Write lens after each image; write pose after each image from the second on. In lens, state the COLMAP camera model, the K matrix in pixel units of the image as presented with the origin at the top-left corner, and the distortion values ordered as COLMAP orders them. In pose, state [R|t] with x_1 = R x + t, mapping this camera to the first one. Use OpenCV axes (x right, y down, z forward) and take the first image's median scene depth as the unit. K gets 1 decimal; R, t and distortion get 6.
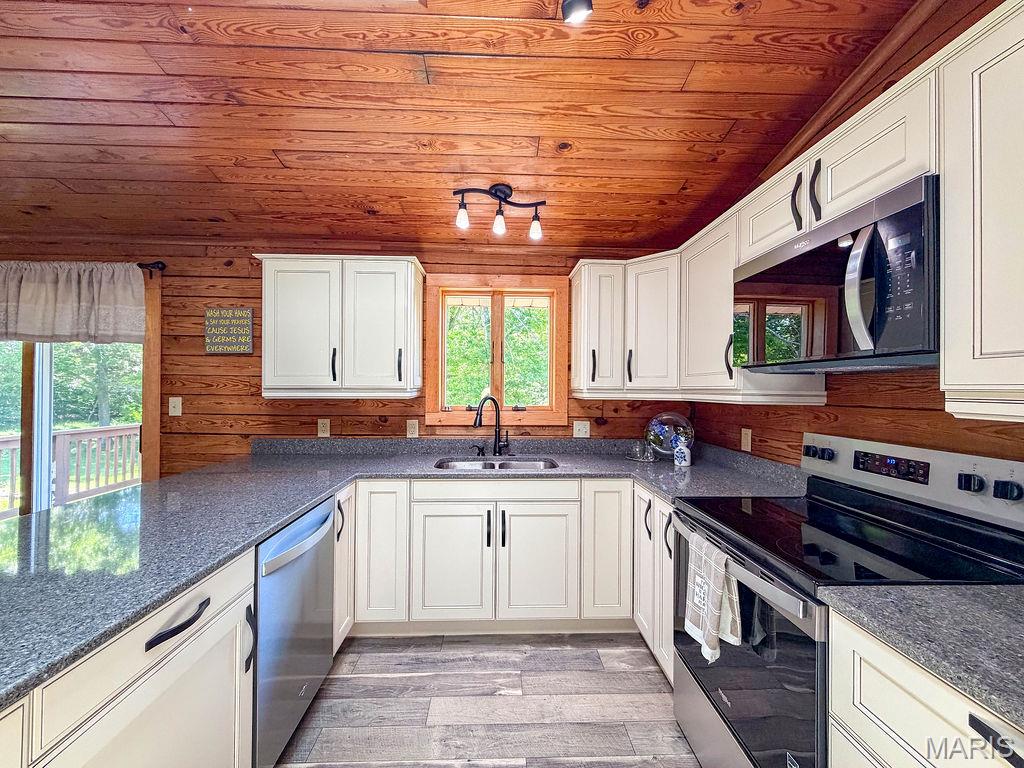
lens RADIAL K [[408.5, 0, 510.1], [0, 408.5, 382.0], [0, 0, 1]] dist [0.000194, -0.000217]
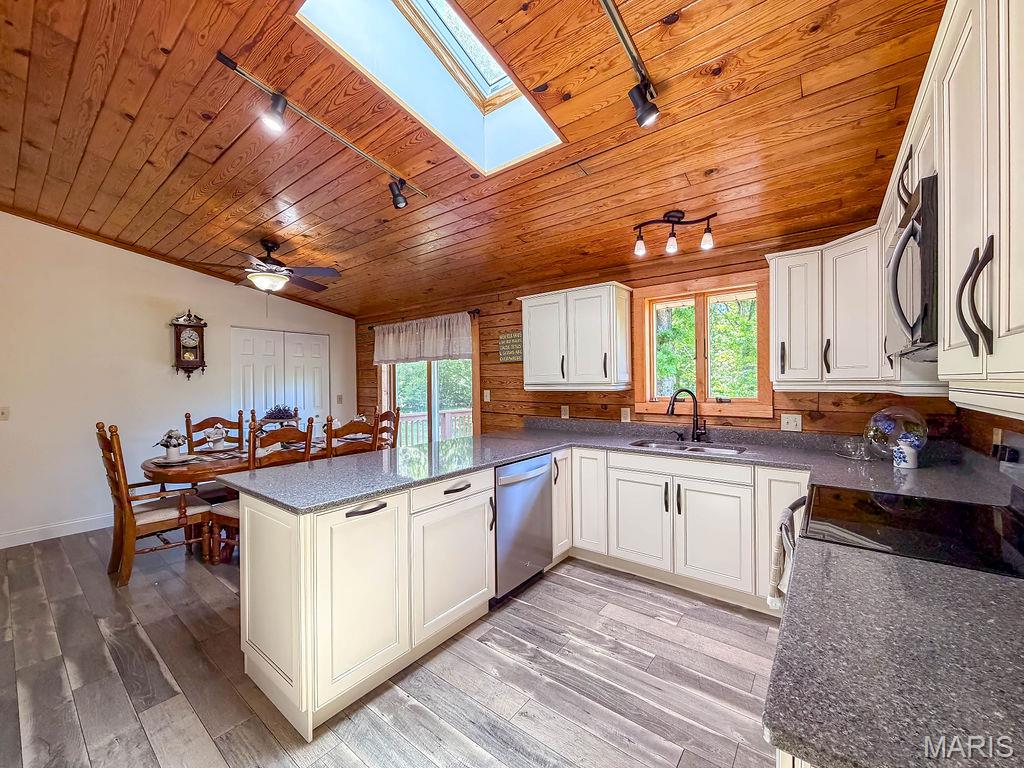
lens RADIAL K [[408.9, 0, 510.4], [0, 408.9, 382.0], [0, 0, 1]] dist [0.000954, 0.000119]
pose [[0.762176, -0.014431, -0.647209, 0.323348], [0.023792, 0.999701, 0.005726, -0.002927], [0.646932, -0.019763, 0.762291, -0.190129]]
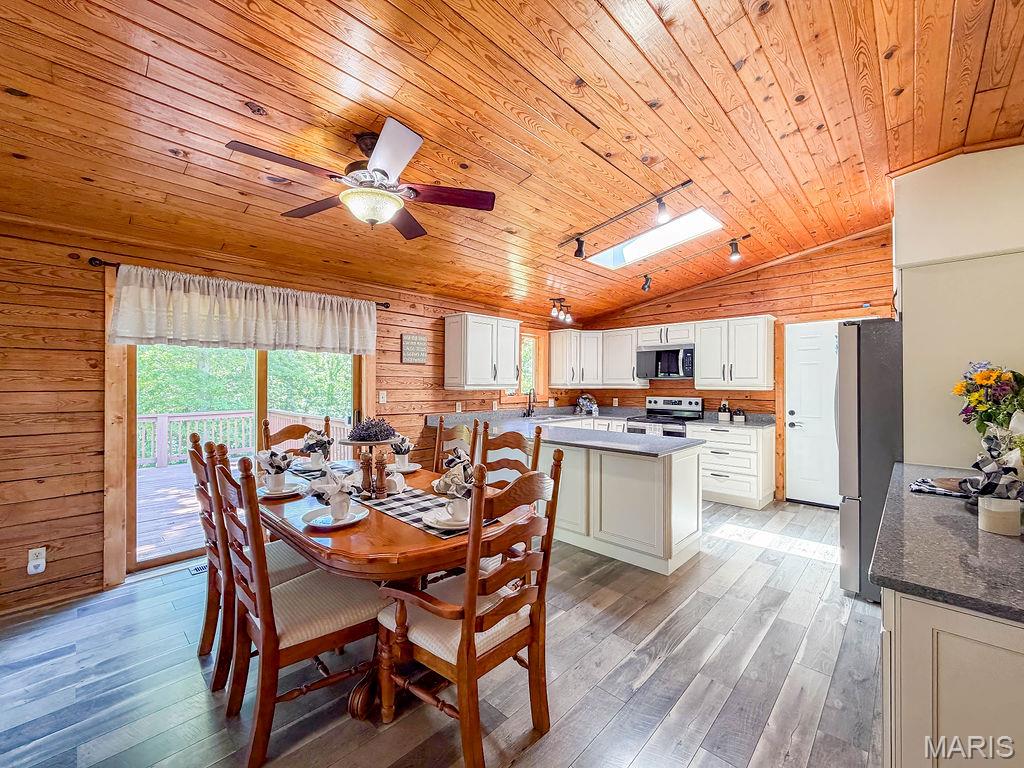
lens RADIAL K [[418.1, 0, 510.4], [0, 418.1, 381.9], [0, 0, 1]] dist [0.001332, -0.000042]
pose [[0.718368, -0.002092, 0.695660, -1.628820], [-0.008124, 0.999902, 0.011397, -0.019215], [-0.695616, -0.013839, 0.718280, -0.455481]]
